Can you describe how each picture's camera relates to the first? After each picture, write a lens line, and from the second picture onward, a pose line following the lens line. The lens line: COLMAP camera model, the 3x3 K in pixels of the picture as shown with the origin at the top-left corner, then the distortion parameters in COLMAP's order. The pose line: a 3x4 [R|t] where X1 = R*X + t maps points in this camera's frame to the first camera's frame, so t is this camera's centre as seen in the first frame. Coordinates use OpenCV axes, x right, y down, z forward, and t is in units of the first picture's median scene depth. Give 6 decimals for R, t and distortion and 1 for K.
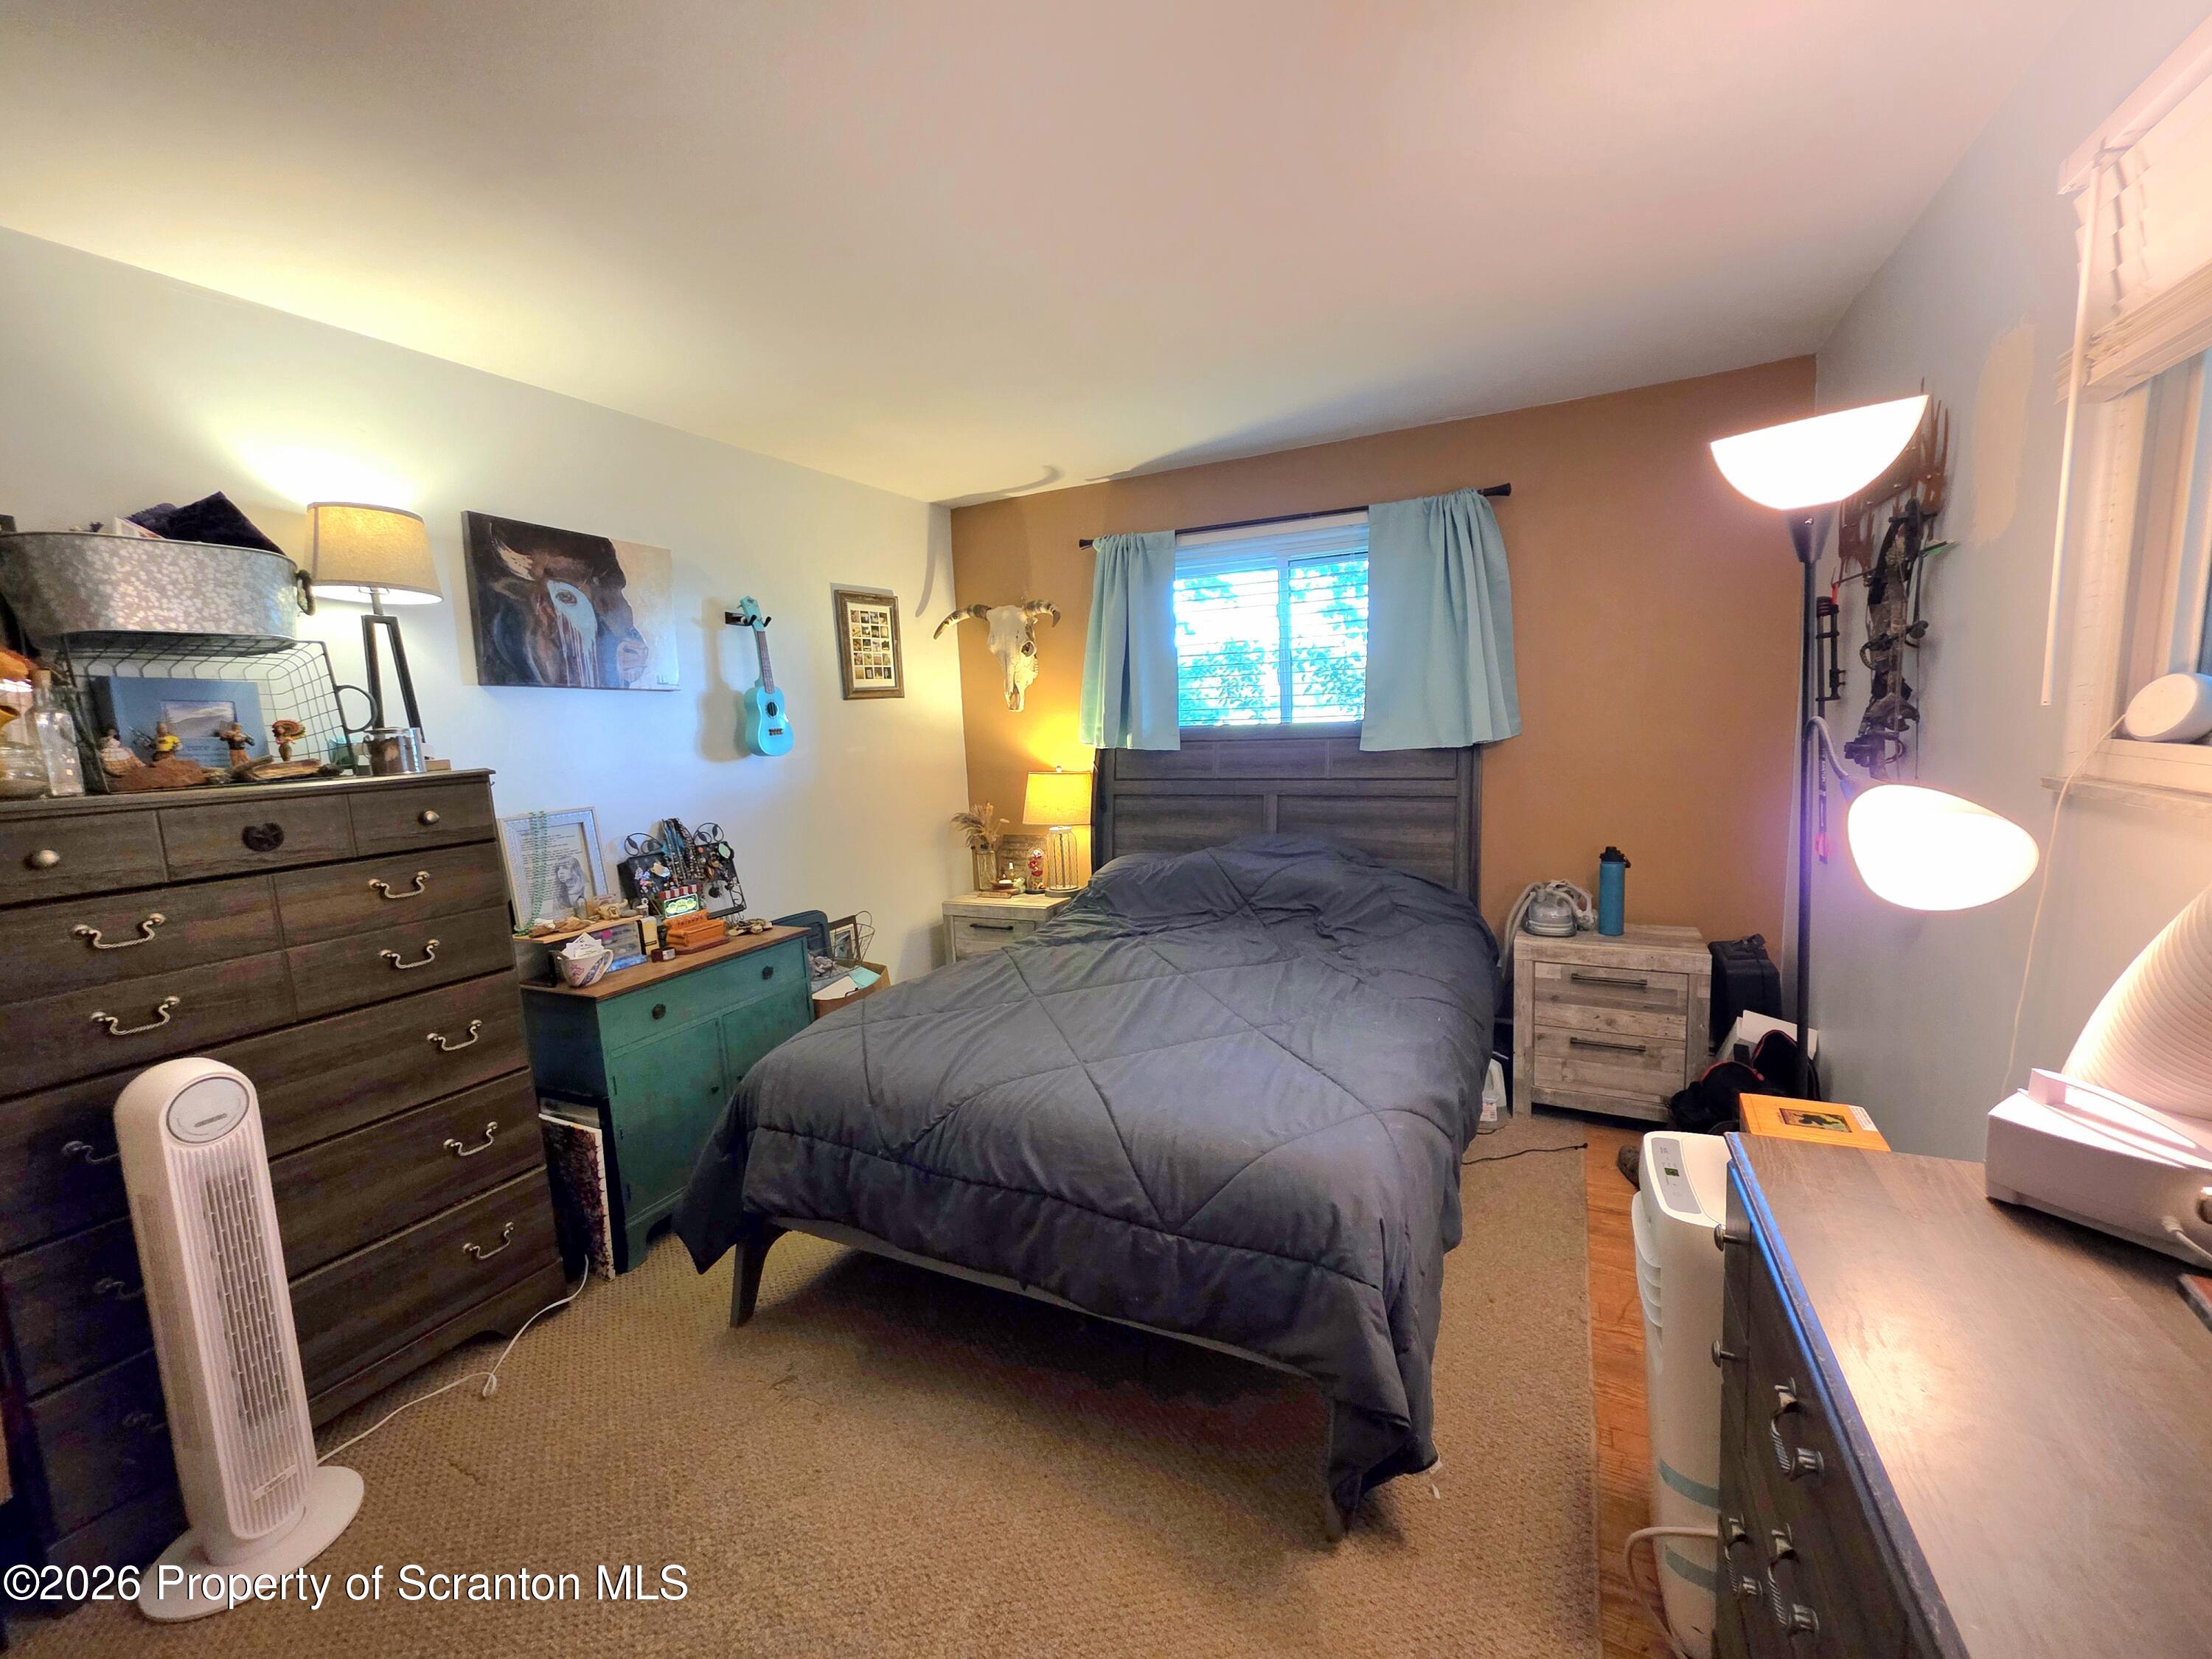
lens RADIAL K [[887.4, 0, 1100.8], [0, 887.4, 826.7], [0, 0, 1]] dist [-0.000043, 0.000404]
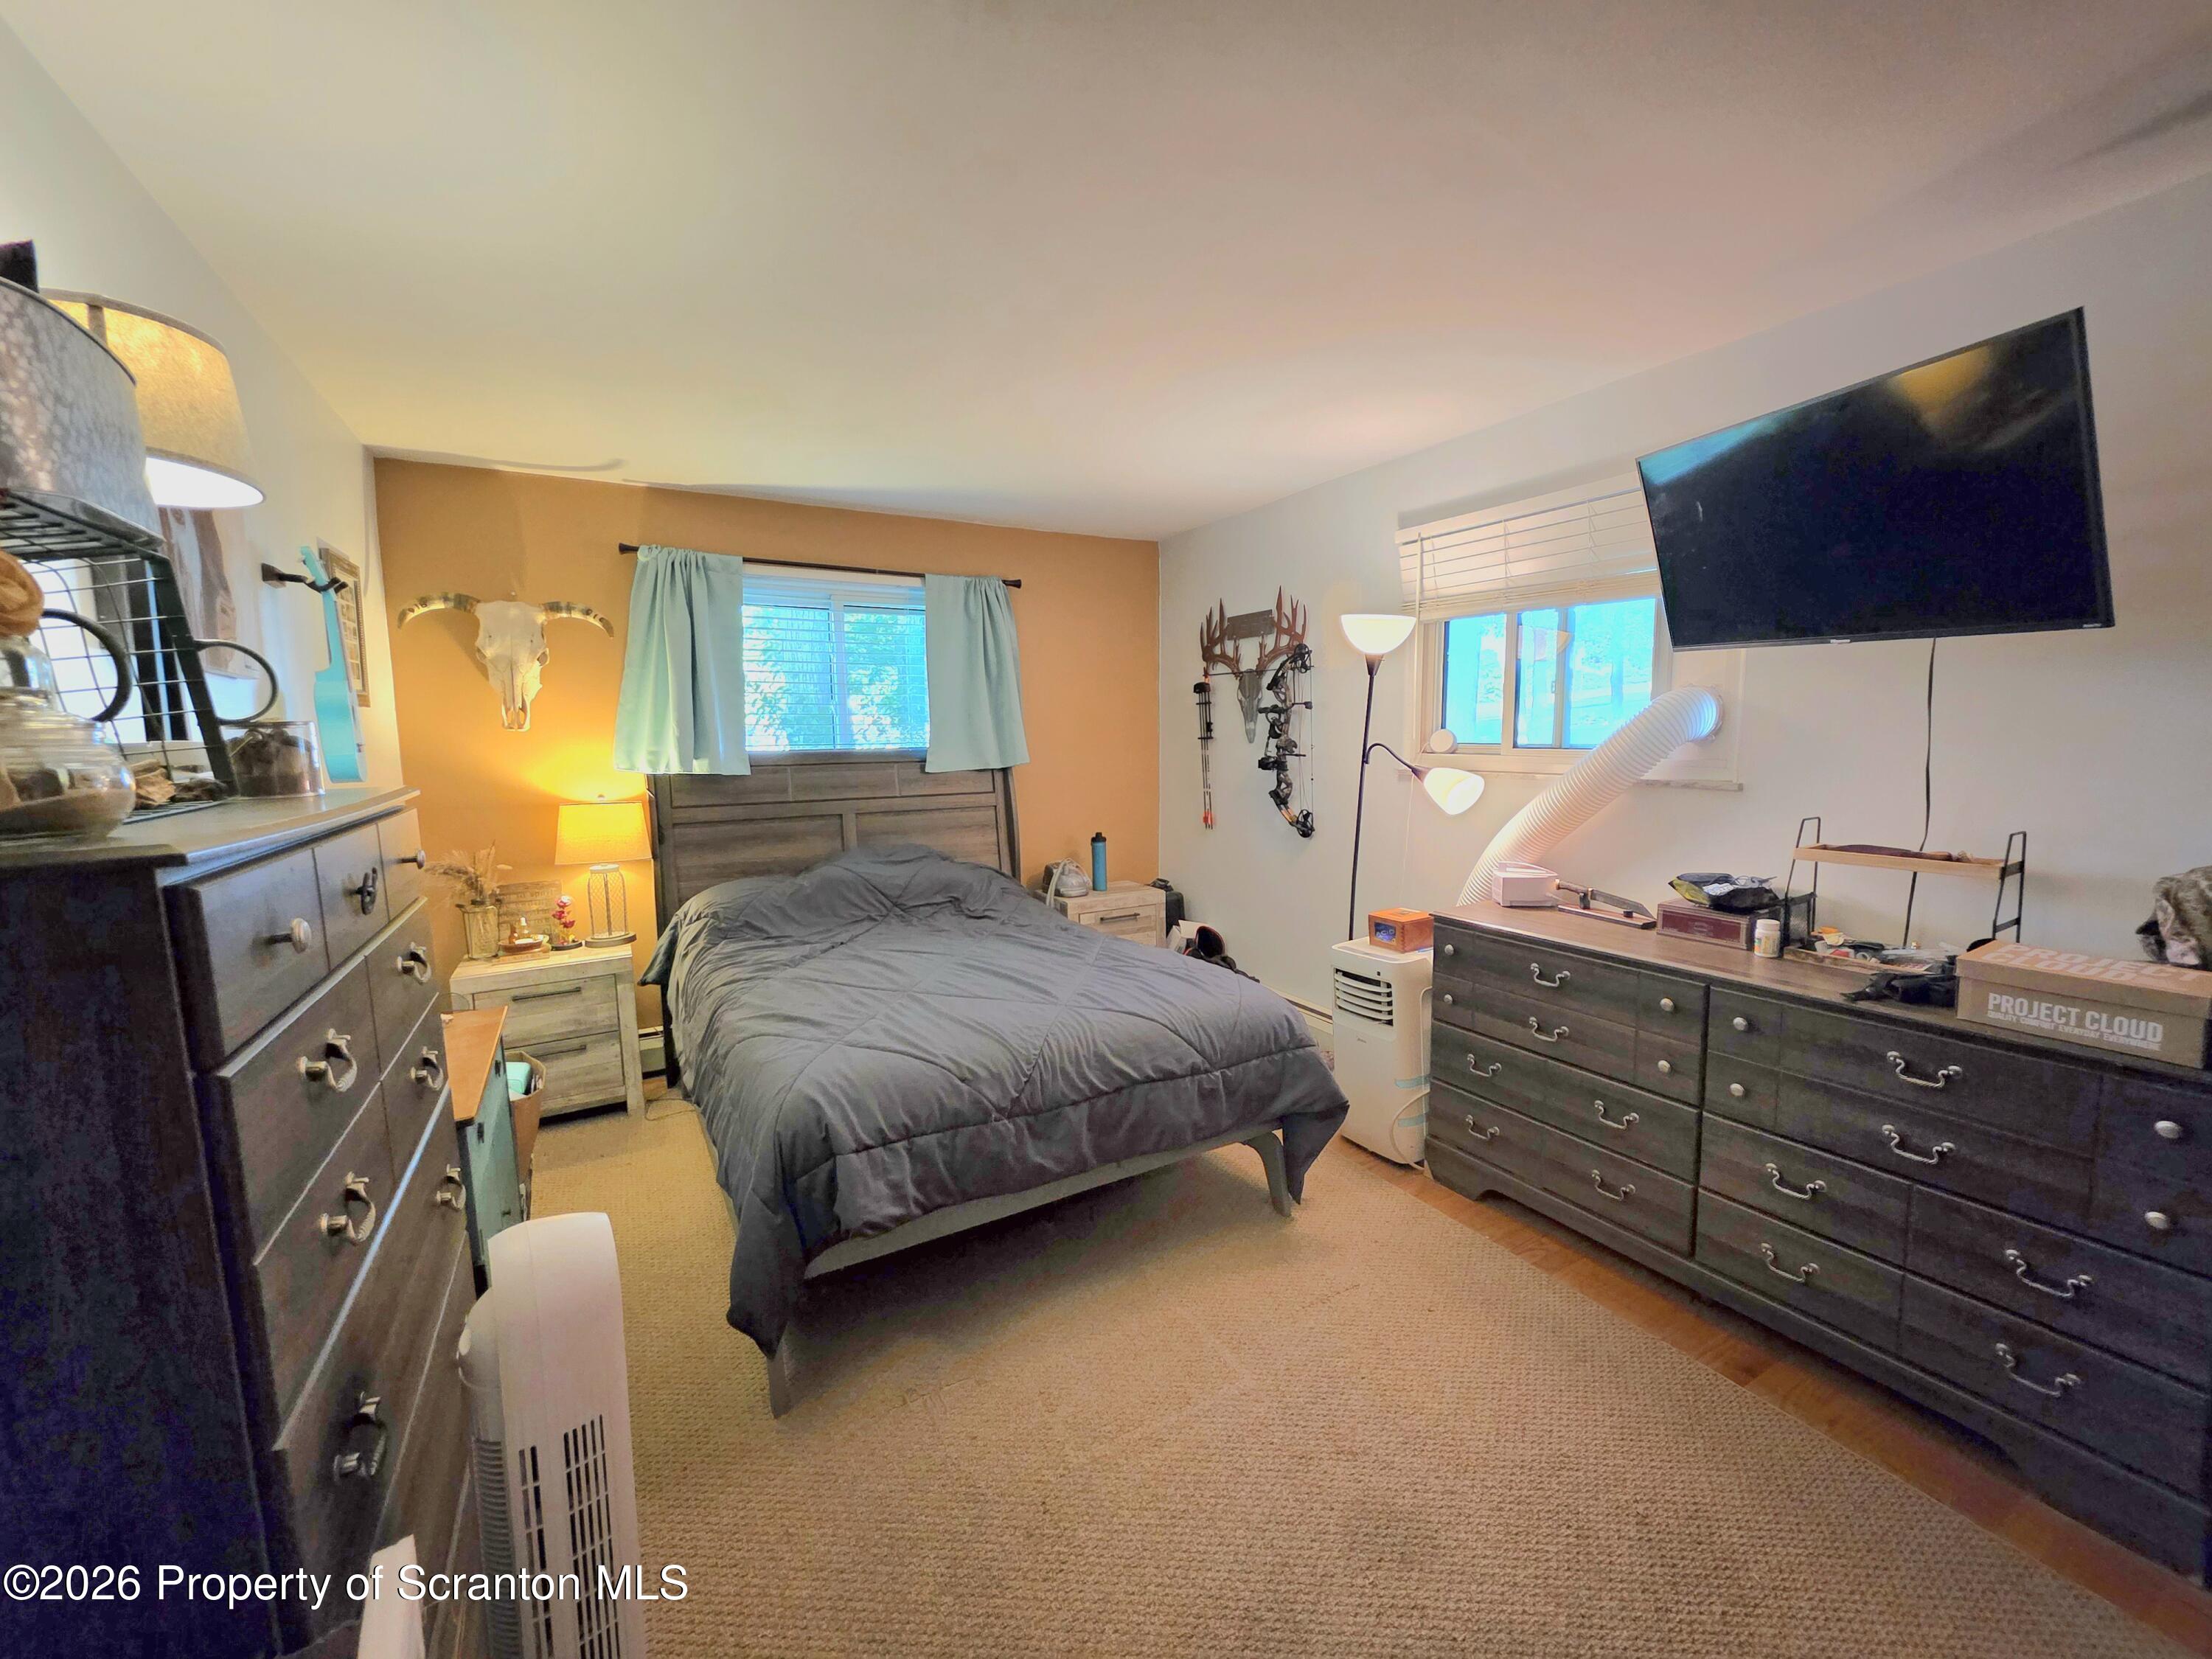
lens RADIAL K [[887.4, 0, 1113.8], [0, 887.4, 826.0], [0, 0, 1]] dist [-0.000043, 0.000404]
pose [[0.547135, -0.056309, 0.835148, -0.542070], [0.095271, 0.995440, 0.004700, 0.005907], [-0.831605, 0.076994, 0.550005, 0.115175]]
